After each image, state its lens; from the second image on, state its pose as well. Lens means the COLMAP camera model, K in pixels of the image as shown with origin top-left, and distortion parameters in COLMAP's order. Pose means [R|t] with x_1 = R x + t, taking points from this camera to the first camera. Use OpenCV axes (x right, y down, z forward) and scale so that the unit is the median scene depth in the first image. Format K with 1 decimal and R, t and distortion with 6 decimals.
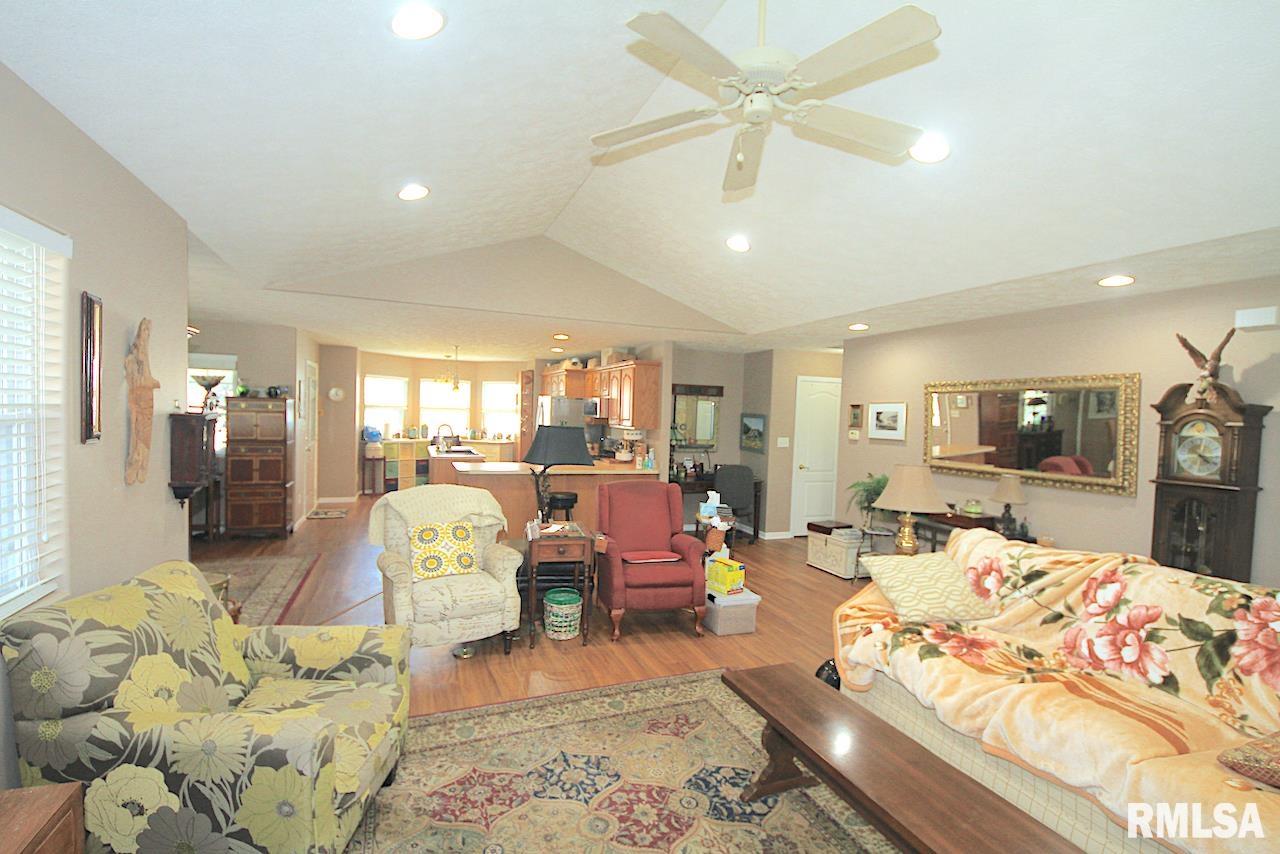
lens RADIAL K [[584.7, 0, 636.8], [0, 584.7, 433.2], [0, 0, 1]] dist [0.030058, -0.026395]
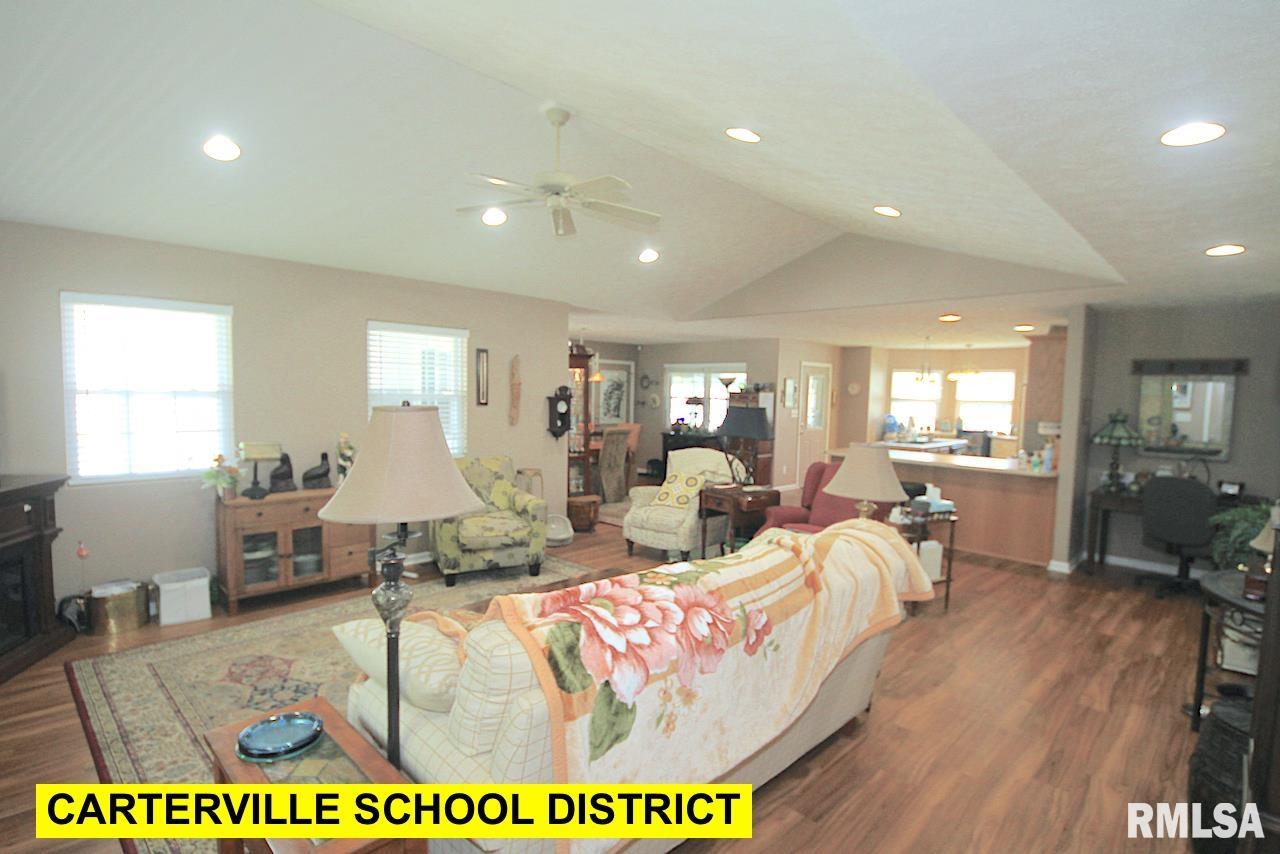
lens RADIAL K [[624.6, 0, 635.7], [0, 624.6, 435.4], [0, 0, 1]] dist [0.036342, 0.000051]
pose [[0.405325, 0.041389, -0.913235, 1.238164], [-0.043029, 0.998731, 0.026165, 0.030331], [0.913159, 0.028691, 0.406592, 0.321922]]
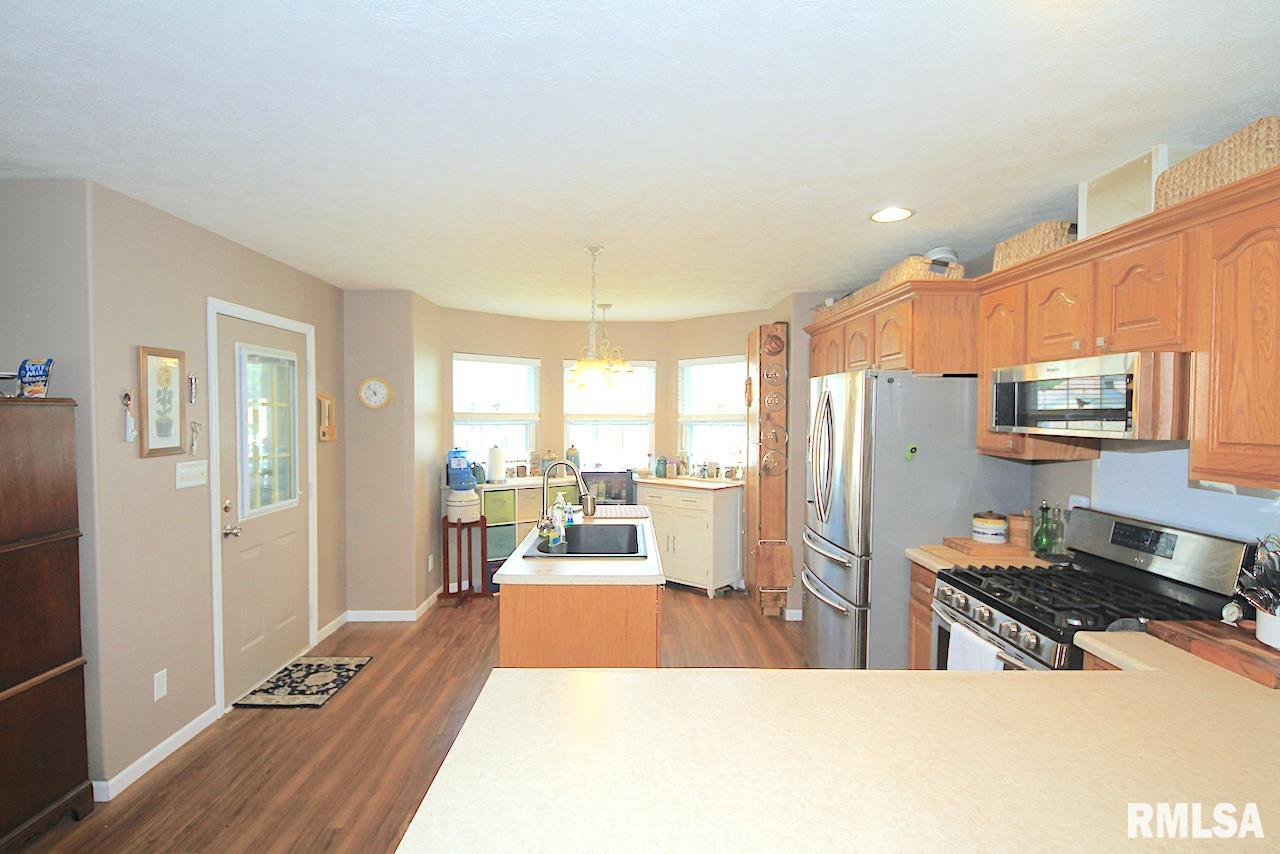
lens RADIAL K [[624.6, 0, 635.7], [0, 624.6, 435.4], [0, 0, 1]] dist [0.036342, 0.000051]
pose [[0.935761, -0.015606, -0.352289, -0.379212], [0.012832, 0.999866, -0.010209, -0.066332], [0.352401, 0.005033, 0.935835, 1.675364]]
